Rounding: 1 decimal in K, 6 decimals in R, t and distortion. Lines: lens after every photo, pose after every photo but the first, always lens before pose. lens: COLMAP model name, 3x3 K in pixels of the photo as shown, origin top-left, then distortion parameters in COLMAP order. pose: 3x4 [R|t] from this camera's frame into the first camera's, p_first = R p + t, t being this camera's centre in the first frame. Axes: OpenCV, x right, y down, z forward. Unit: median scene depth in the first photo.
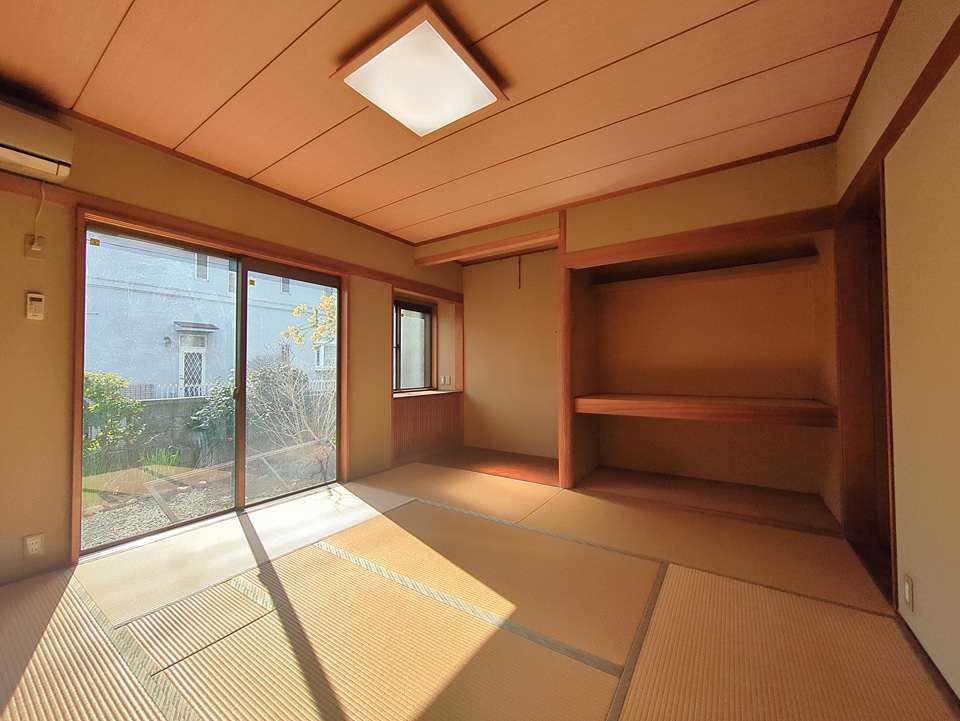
lens RADIAL K [[378.5, 0, 479.8], [0, 378.5, 357.1], [0, 0, 1]] dist [0.000906, 0.000731]
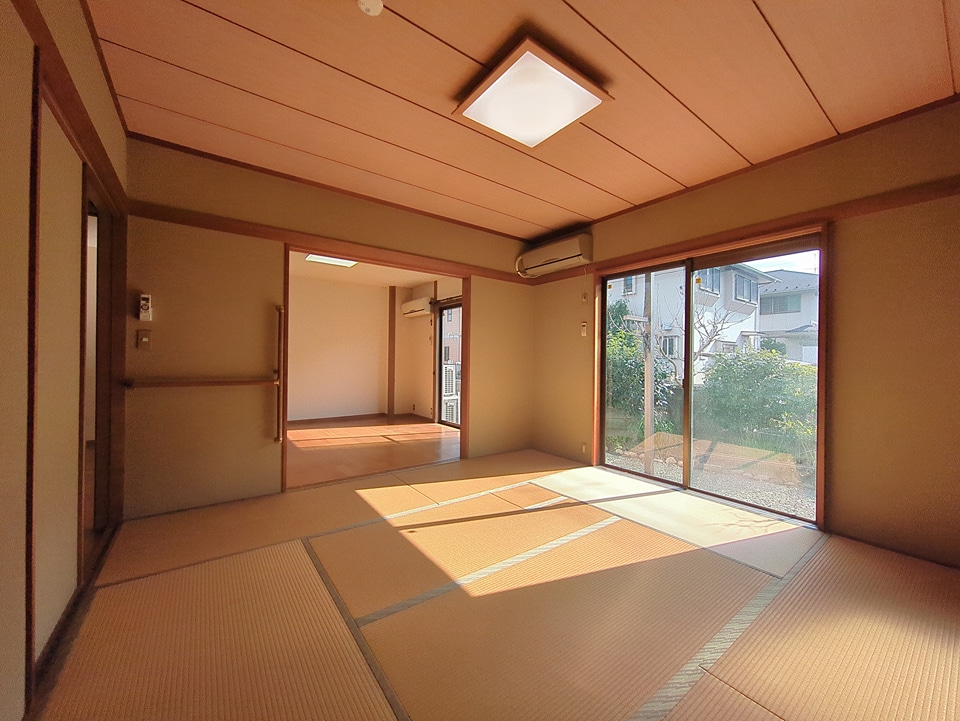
lens RADIAL K [[378.5, 0, 483.7], [0, 378.5, 359.3], [0, 0, 1]] dist [0.000906, 0.000731]
pose [[-0.332413, 0.000104, -0.943134, 0.620849], [0.017304, 0.999832, -0.005989, 0.019479], [0.942975, -0.018311, -0.332359, 0.821512]]
